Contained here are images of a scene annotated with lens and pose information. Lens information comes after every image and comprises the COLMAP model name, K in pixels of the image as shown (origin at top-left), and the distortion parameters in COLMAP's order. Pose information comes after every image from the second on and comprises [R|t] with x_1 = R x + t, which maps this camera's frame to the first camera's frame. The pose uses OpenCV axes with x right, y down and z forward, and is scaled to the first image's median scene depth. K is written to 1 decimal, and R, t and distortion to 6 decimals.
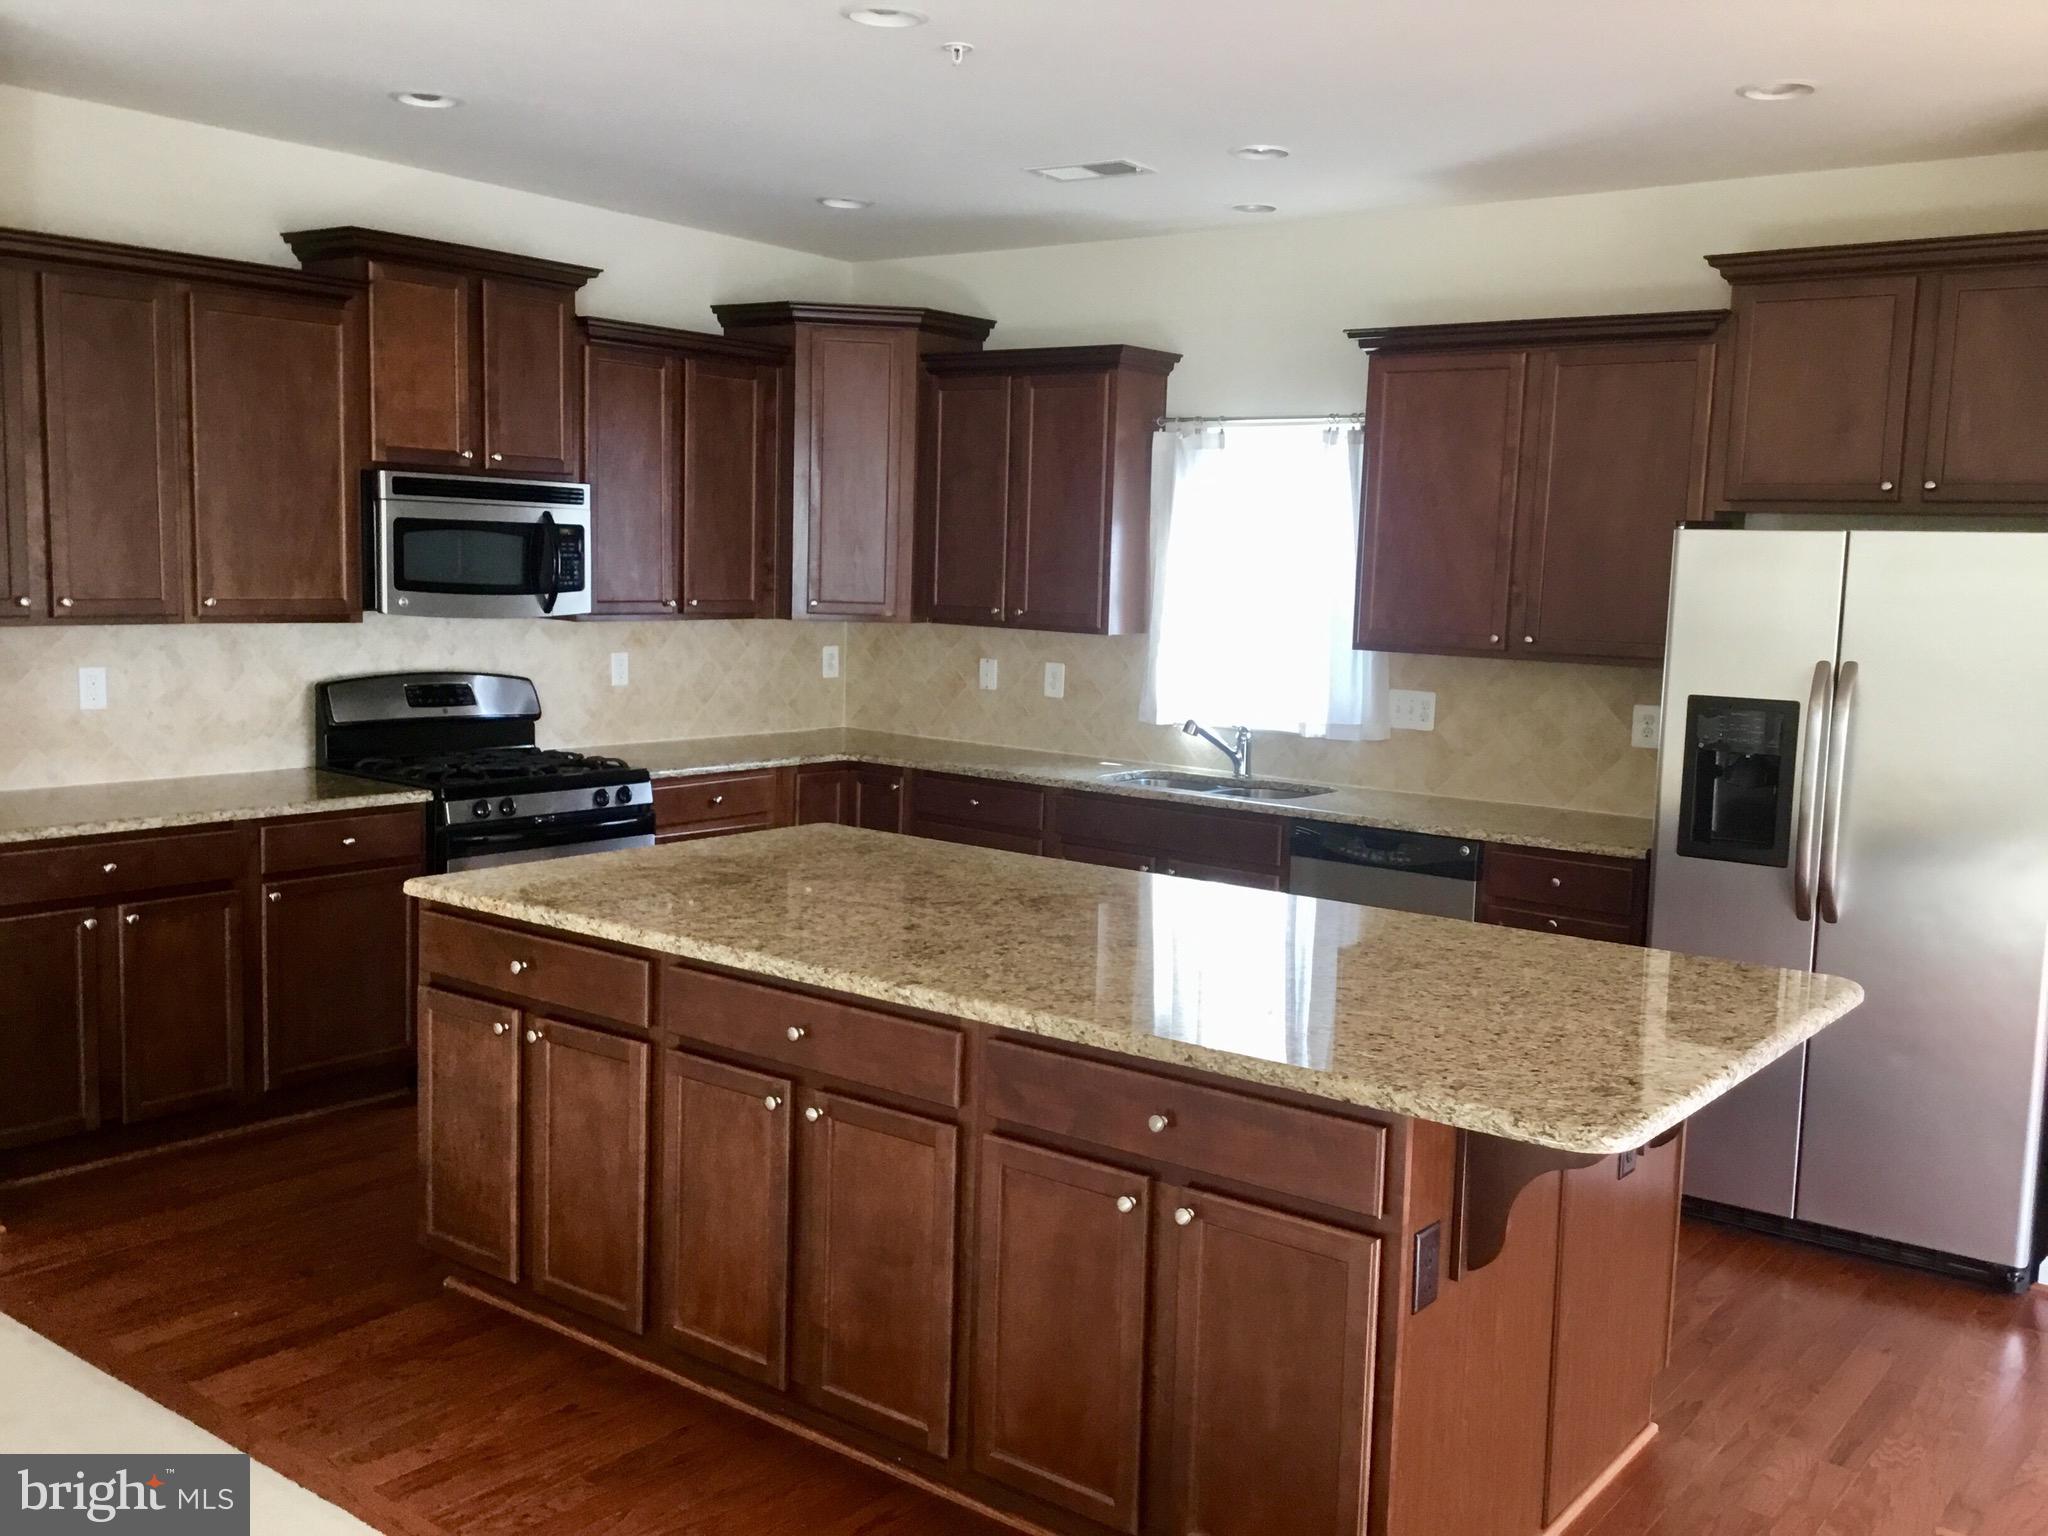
lens RADIAL K [[1825.7, 0, 1033.6], [0, 1825.7, 775.4], [0, 0, 1]] dist [0.109963, -0.203694]
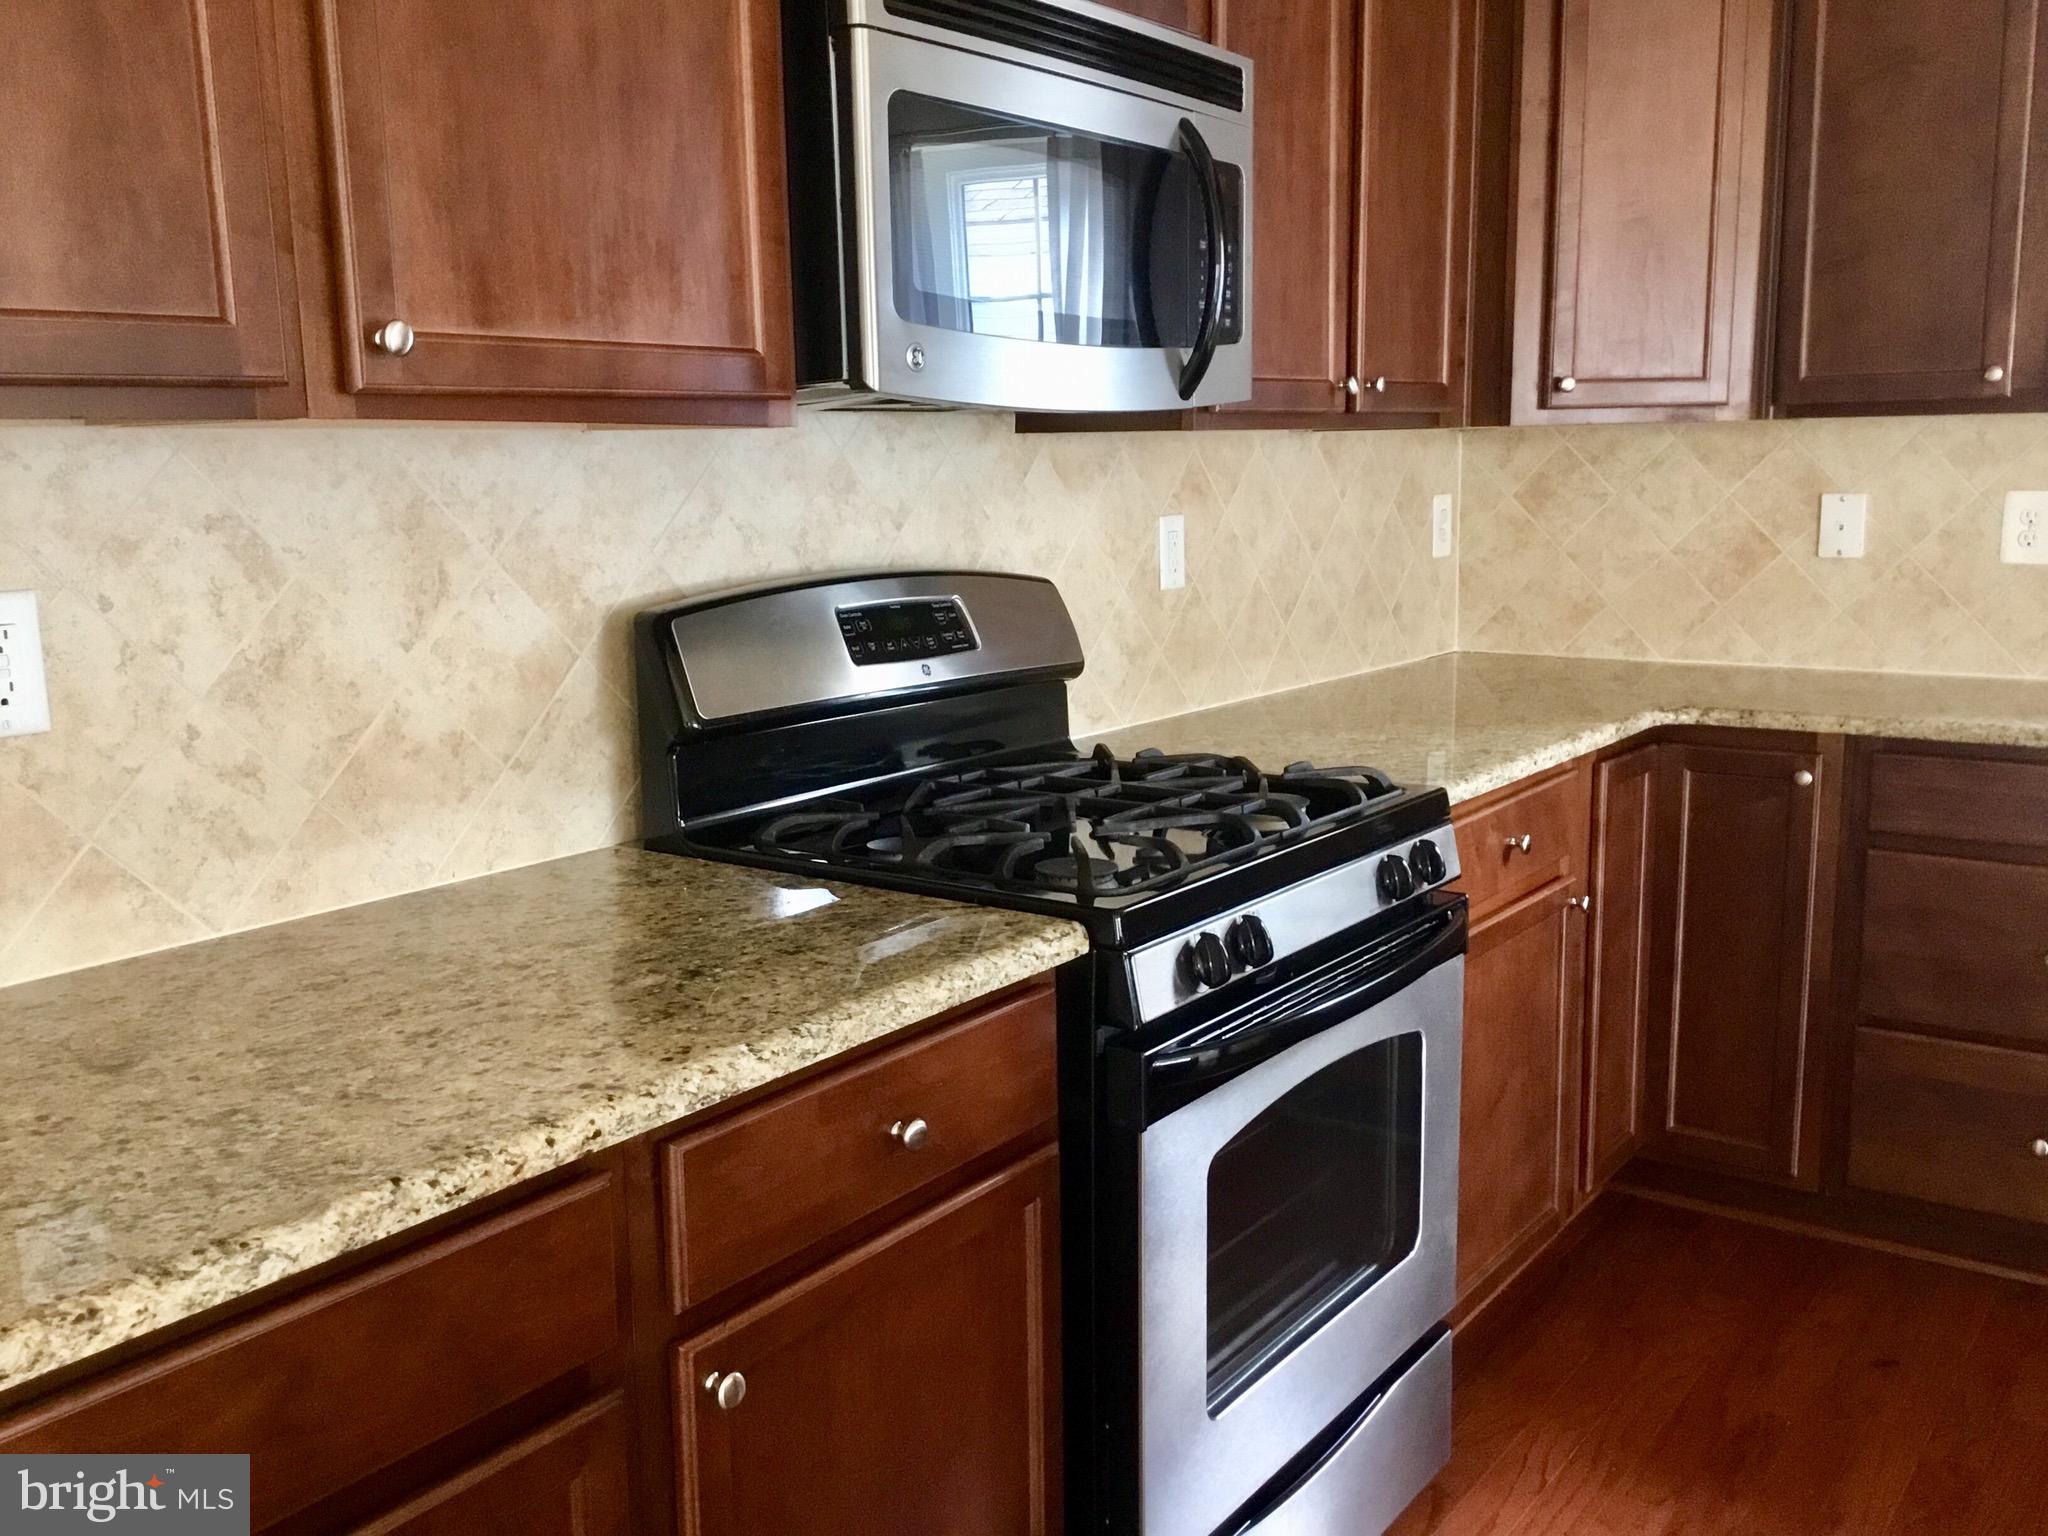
lens RADIAL K [[1825.7, 0, 1033.6], [0, 1825.7, 775.4], [0, 0, 1]] dist [0.109963, -0.203694]
pose [[0.998173, -0.055982, 0.022724, -0.306252], [0.054781, 0.997225, 0.050411, -0.030833], [-0.025483, -0.049074, 0.998470, 0.610581]]
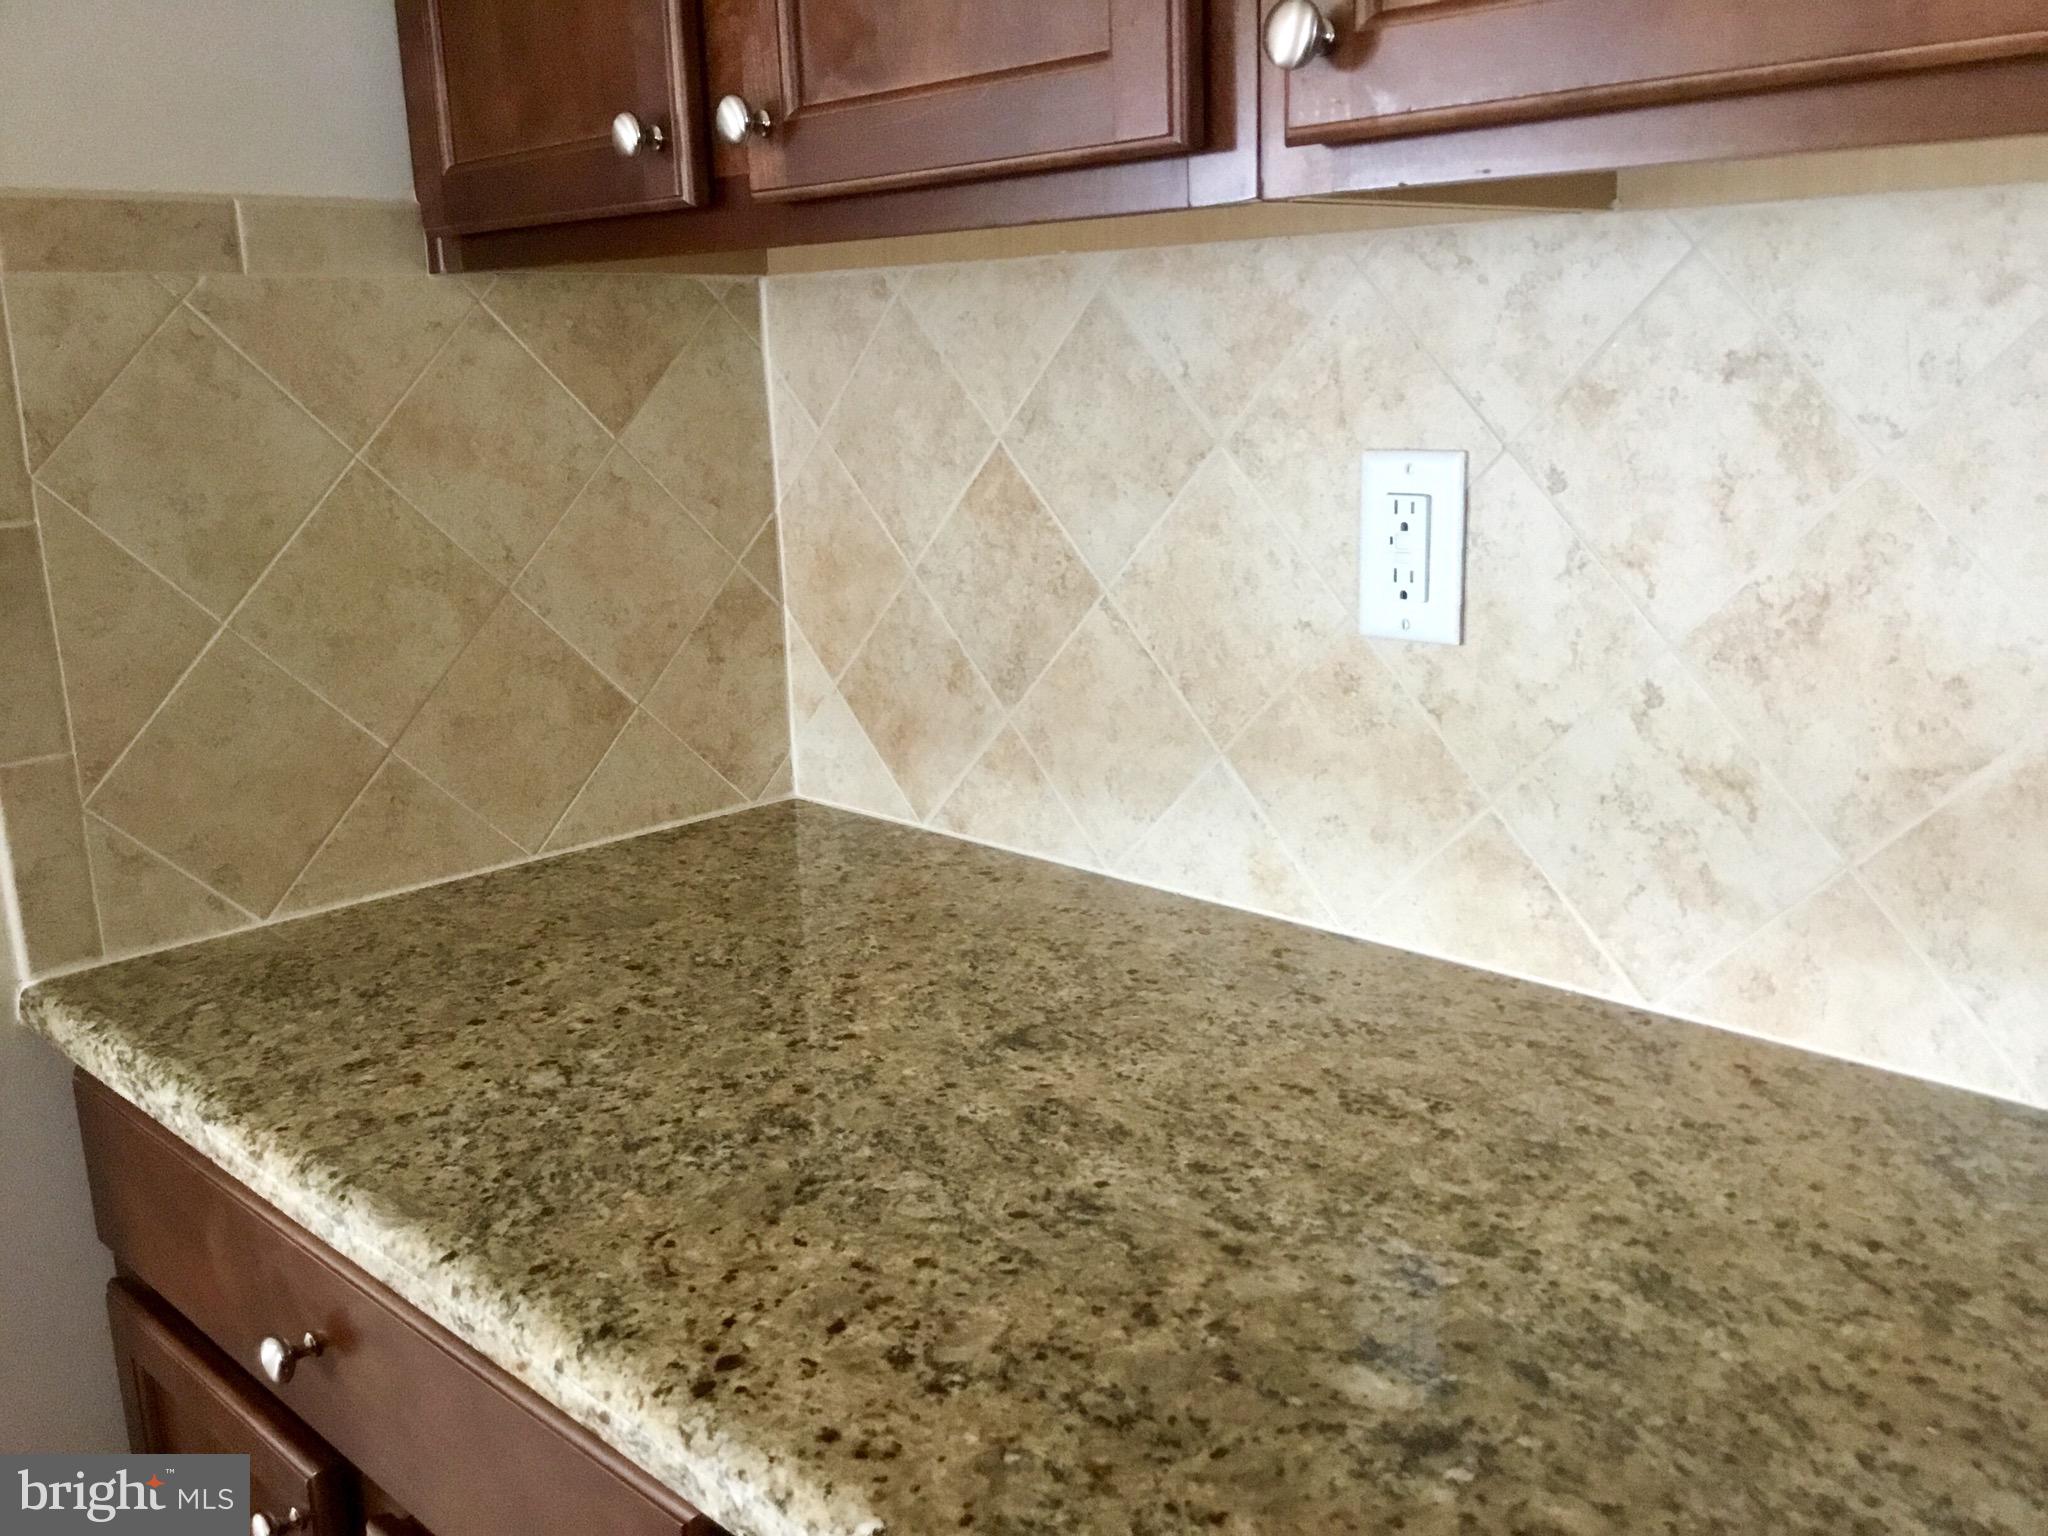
lens RADIAL K [[1825.7, 0, 1033.6], [0, 1825.7, 775.4], [0, 0, 1]] dist [0.109963, -0.203694]
pose [[-0.124341, 0.199998, -0.971875, -0.242622], [-0.099743, 0.971995, 0.212783, -0.055002], [0.987214, 0.123395, -0.100910, 0.856018]]
